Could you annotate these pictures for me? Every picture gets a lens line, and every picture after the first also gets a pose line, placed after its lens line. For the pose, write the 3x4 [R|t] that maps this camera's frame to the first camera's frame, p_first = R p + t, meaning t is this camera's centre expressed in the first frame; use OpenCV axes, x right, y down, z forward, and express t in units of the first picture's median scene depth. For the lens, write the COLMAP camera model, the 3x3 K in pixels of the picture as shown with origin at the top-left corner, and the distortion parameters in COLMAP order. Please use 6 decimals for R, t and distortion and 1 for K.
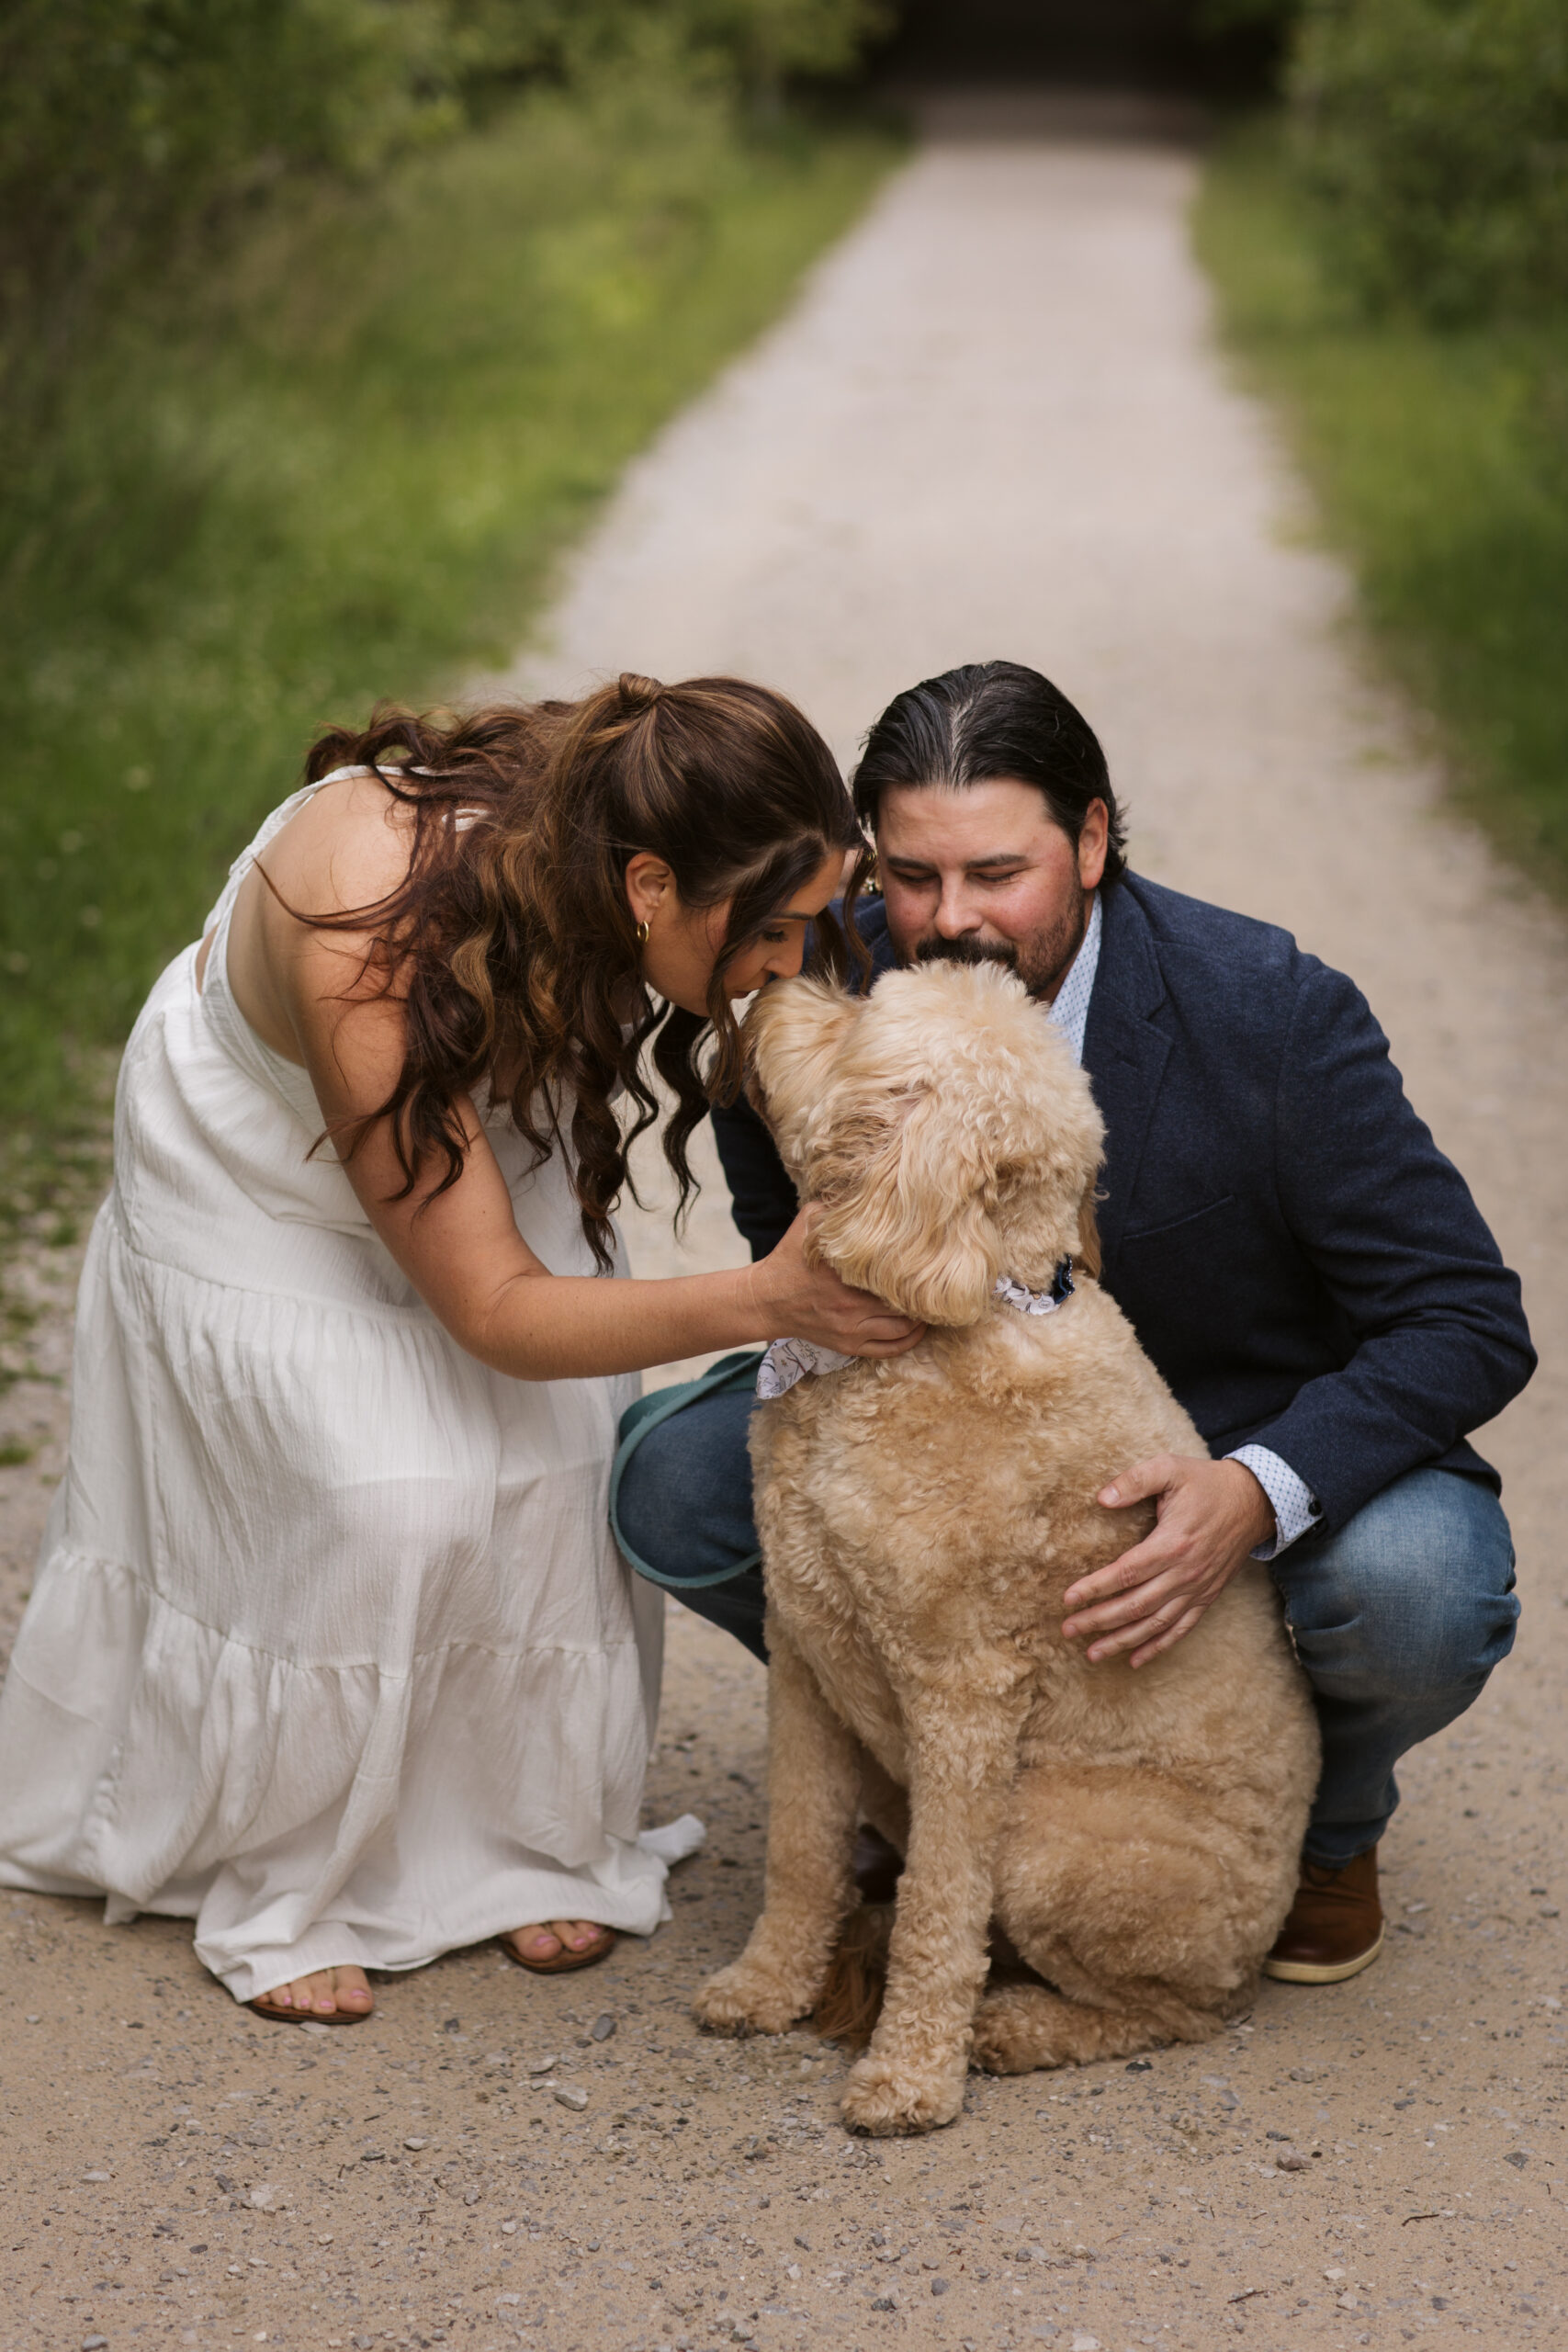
lens RADIAL K [[5675.3, 0, 784.0], [0, 5675.3, 1176.0], [0, 0, 1]] dist [-0.028995, 0.227134]
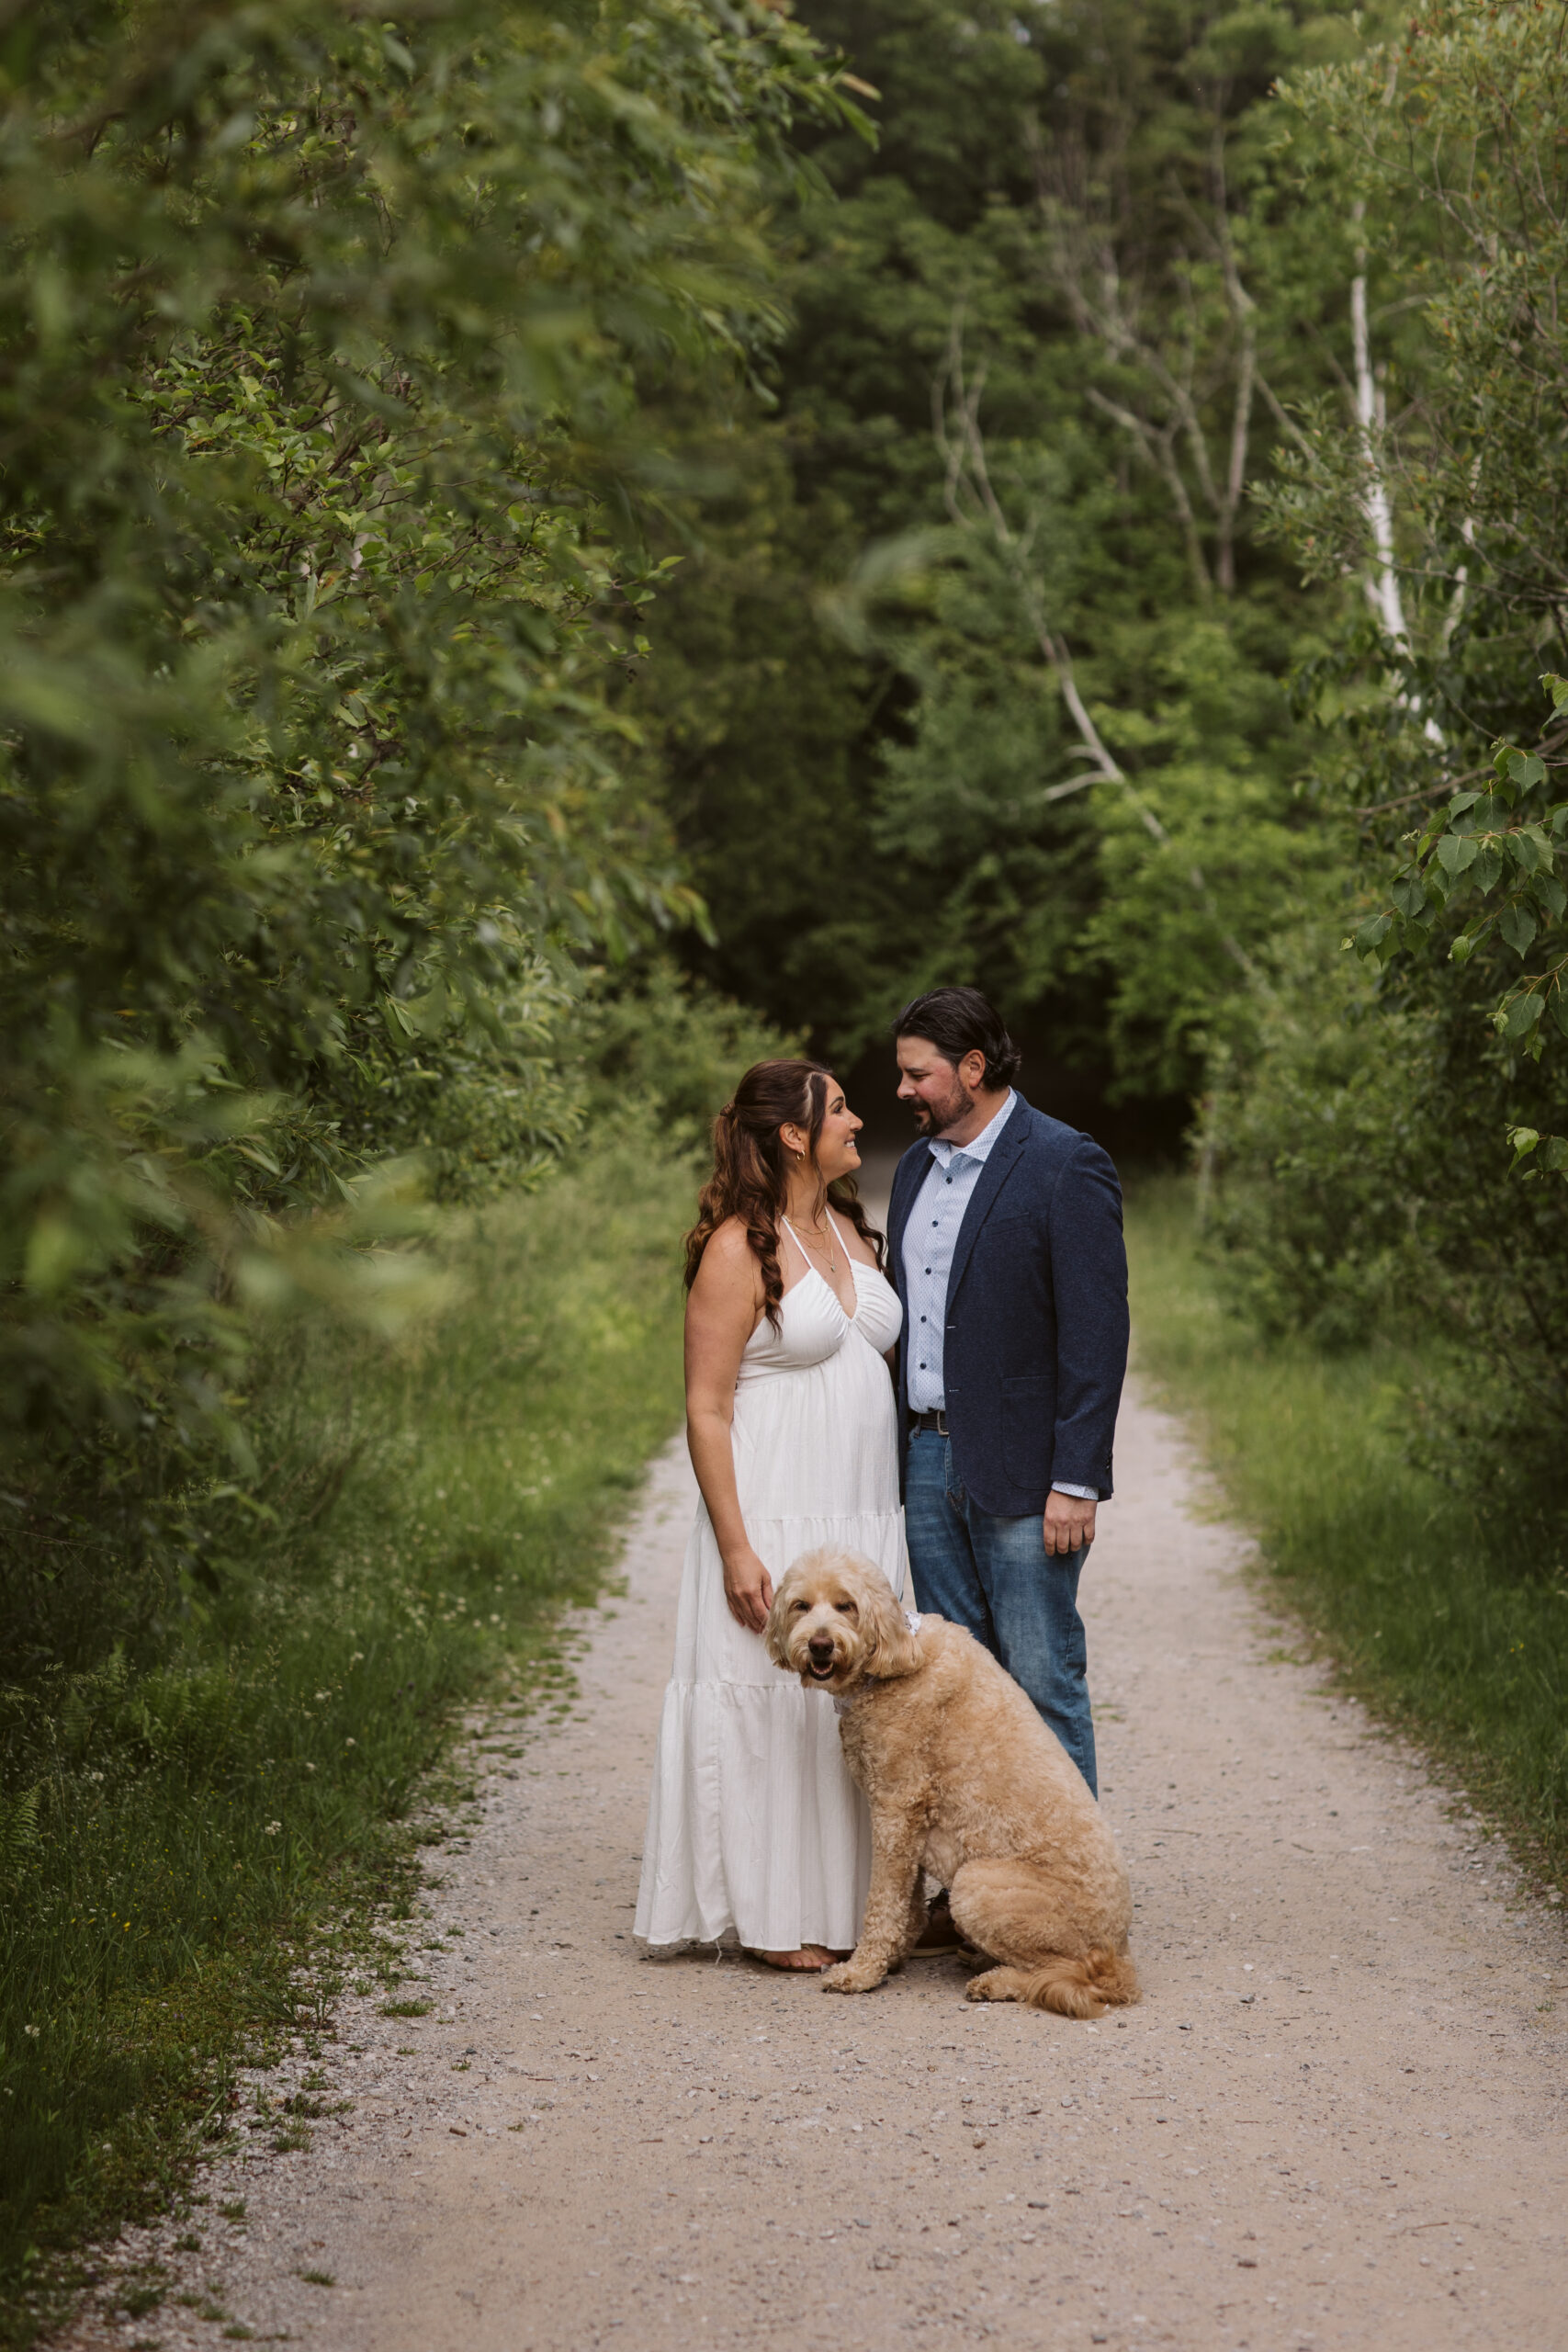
lens RADIAL K [[5675.3, 0, 784.0], [0, 5675.3, 1176.0], [0, 0, 1]] dist [-0.028995, 0.227134]
pose [[0.999851, -0.003061, 0.016966, -0.020646], [0.006124, 0.982985, -0.183586, 0.037911], [-0.016116, 0.183662, 0.982857, -0.197840]]
